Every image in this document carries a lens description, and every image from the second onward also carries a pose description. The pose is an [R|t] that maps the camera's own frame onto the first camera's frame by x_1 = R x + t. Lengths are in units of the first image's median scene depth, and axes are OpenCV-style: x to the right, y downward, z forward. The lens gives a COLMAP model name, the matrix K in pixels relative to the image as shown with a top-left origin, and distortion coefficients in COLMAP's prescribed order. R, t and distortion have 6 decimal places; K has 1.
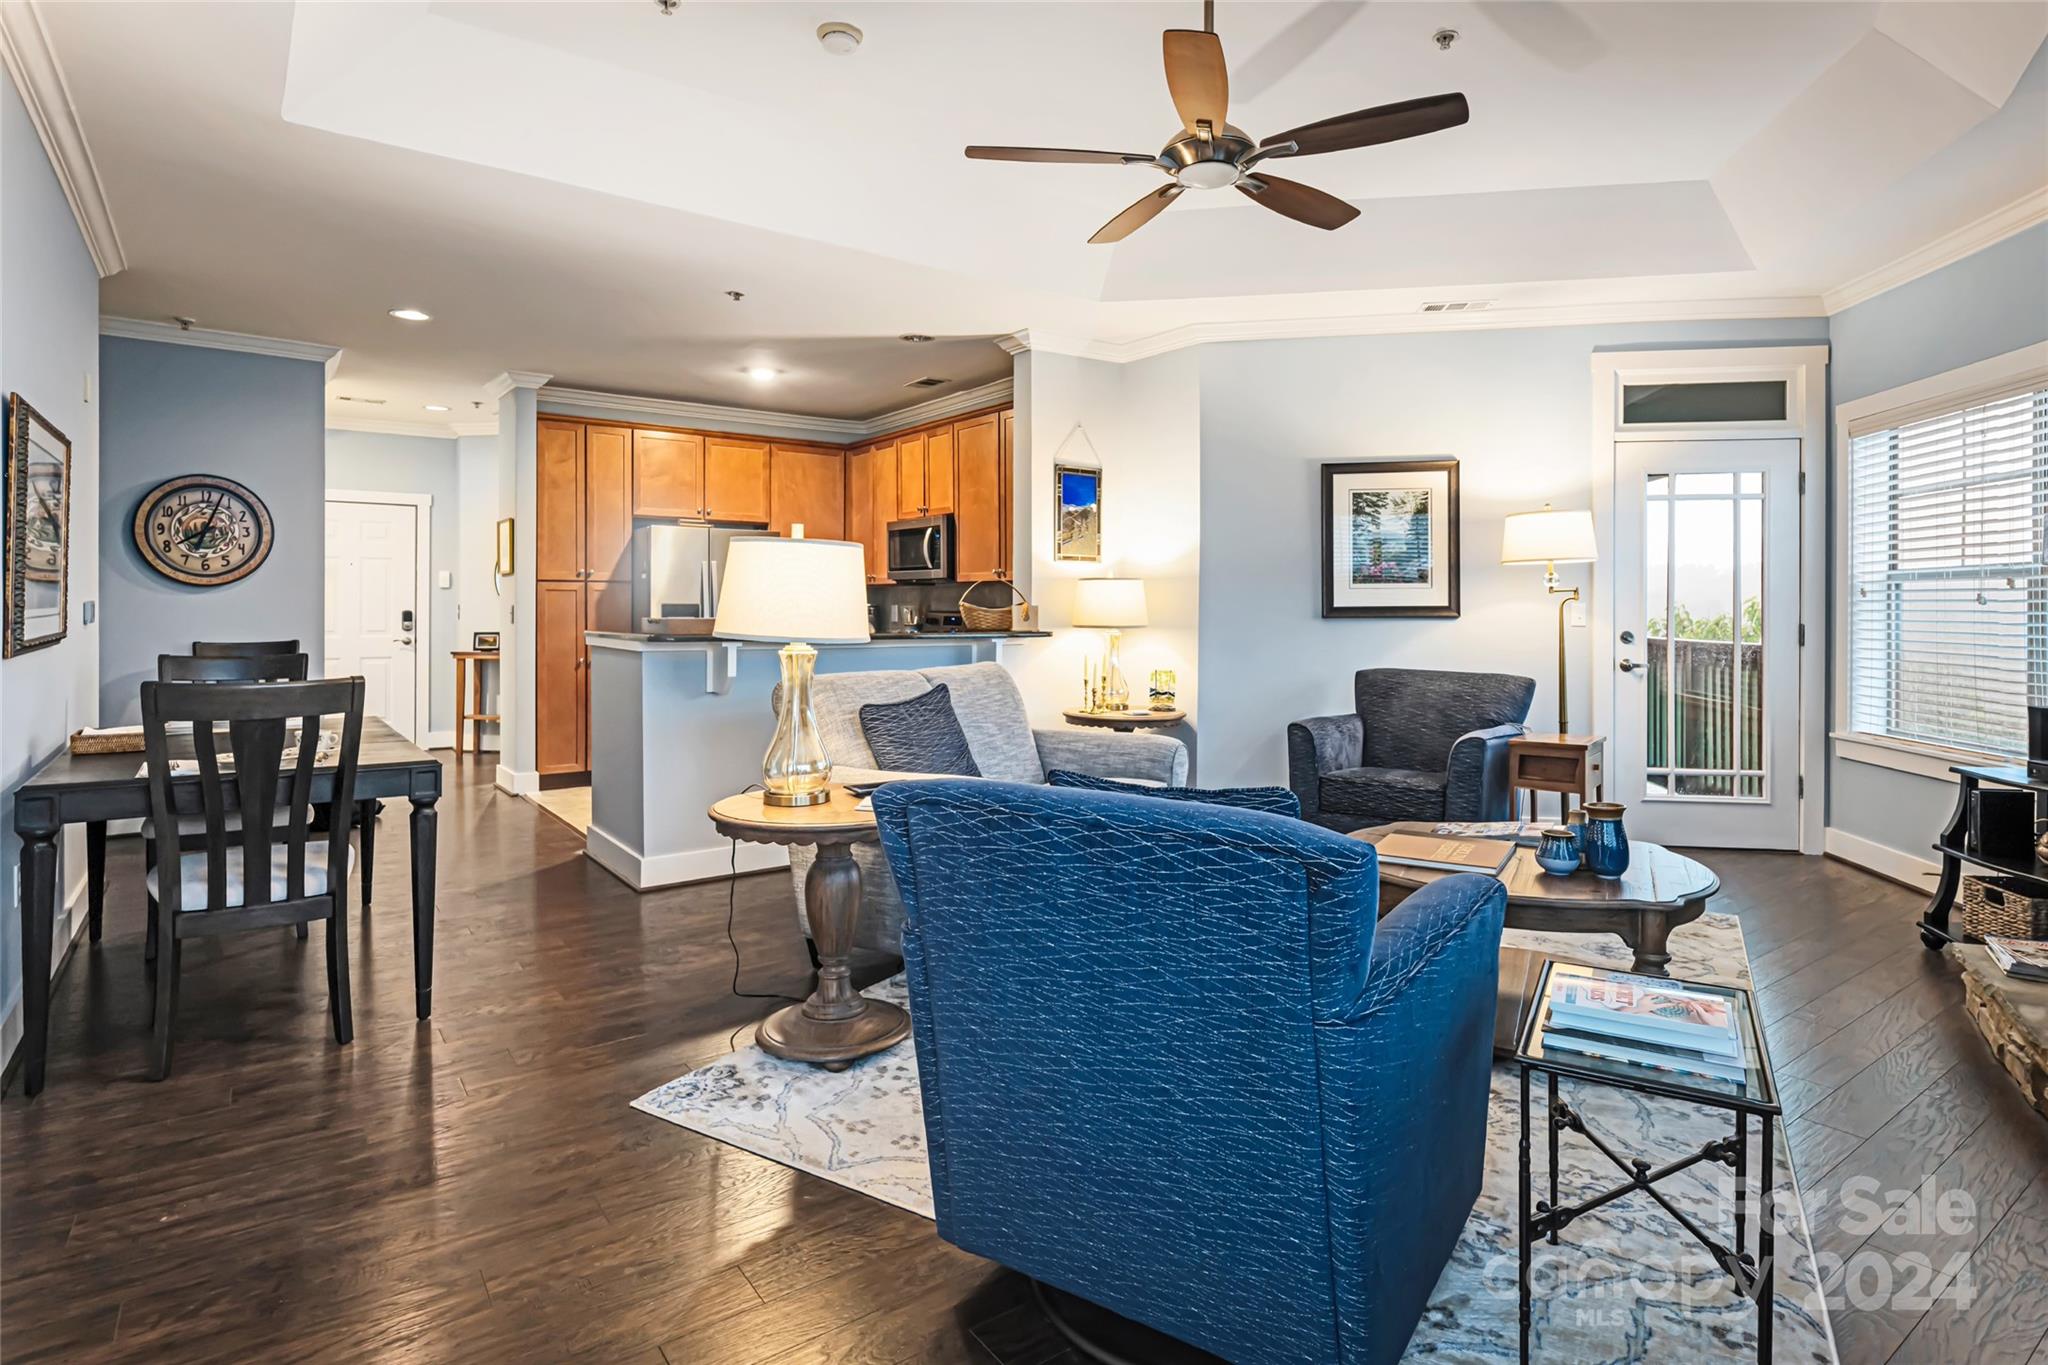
lens RADIAL K [[1067.6, 0, 1067.4], [0, 1067.6, 606.3], [0, 0, 1]] dist [0.000918, 0.000994]
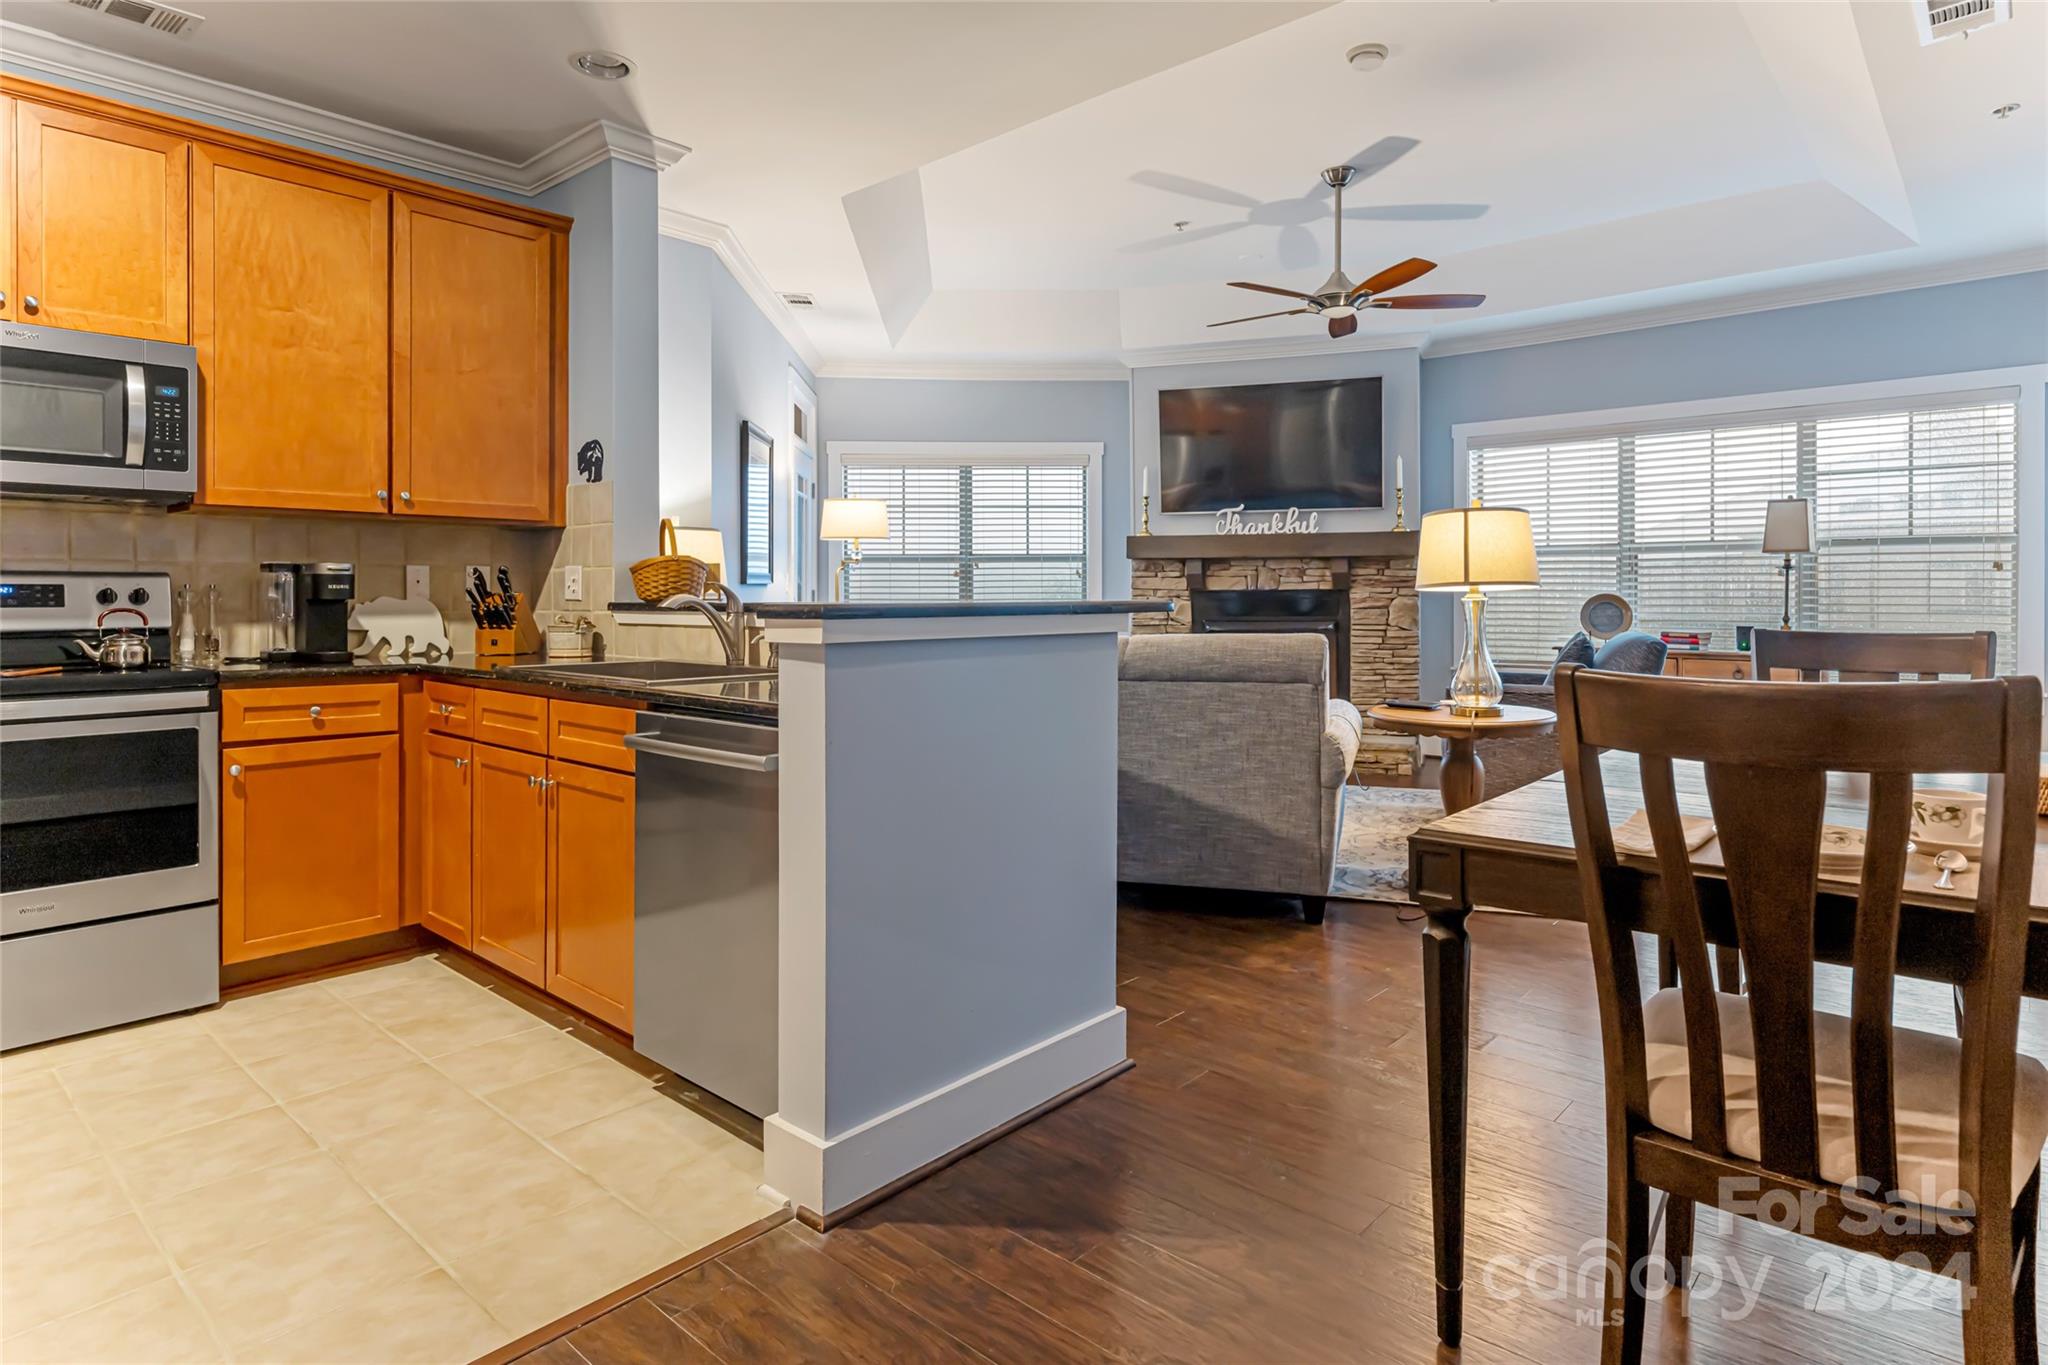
lens RADIAL K [[1124.2, 0, 1024.9], [0, 1124.2, 599.3], [0, 0, 1]] dist [-0.000613, -0.000273]
pose [[-0.189919, -0.007817, 0.981769, -0.750874], [0.000558, 0.999967, 0.008069, 0.015508], [-0.981800, 0.002080, -0.189908, 0.904462]]
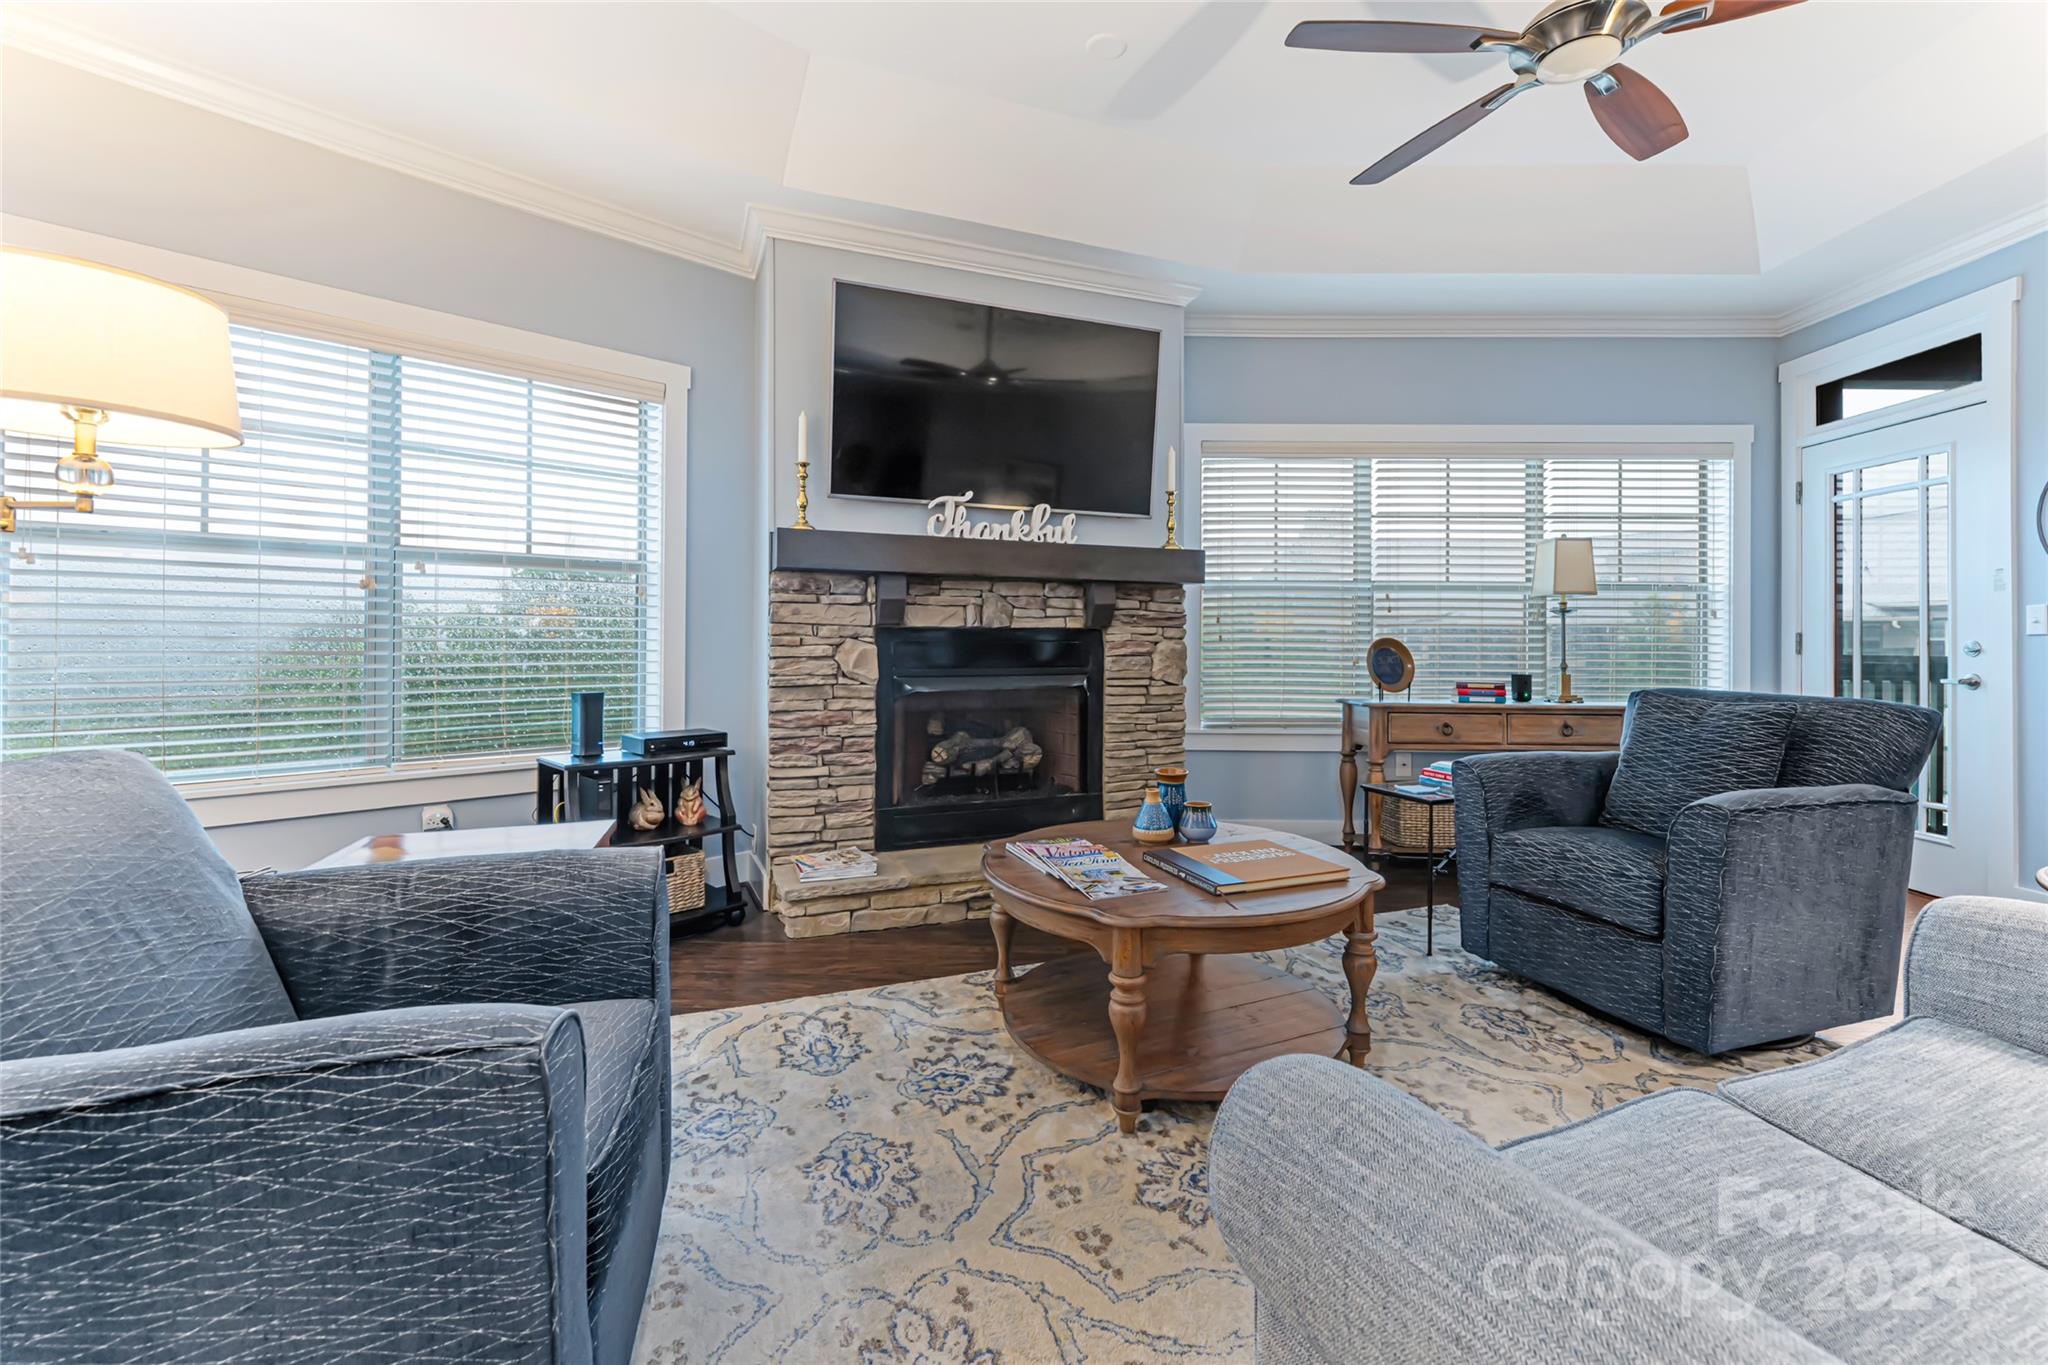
lens RADIAL K [[905.7, 0, 1033.8], [0, 905.7, 631.6], [0, 0, 1]] dist [0.001404, 0.000130]
pose [[-0.802800, -0.003312, 0.596240, 0.014800], [-0.010009, 0.999919, -0.007922, 0.022889], [-0.596165, -0.012328, -0.802767, 0.910700]]
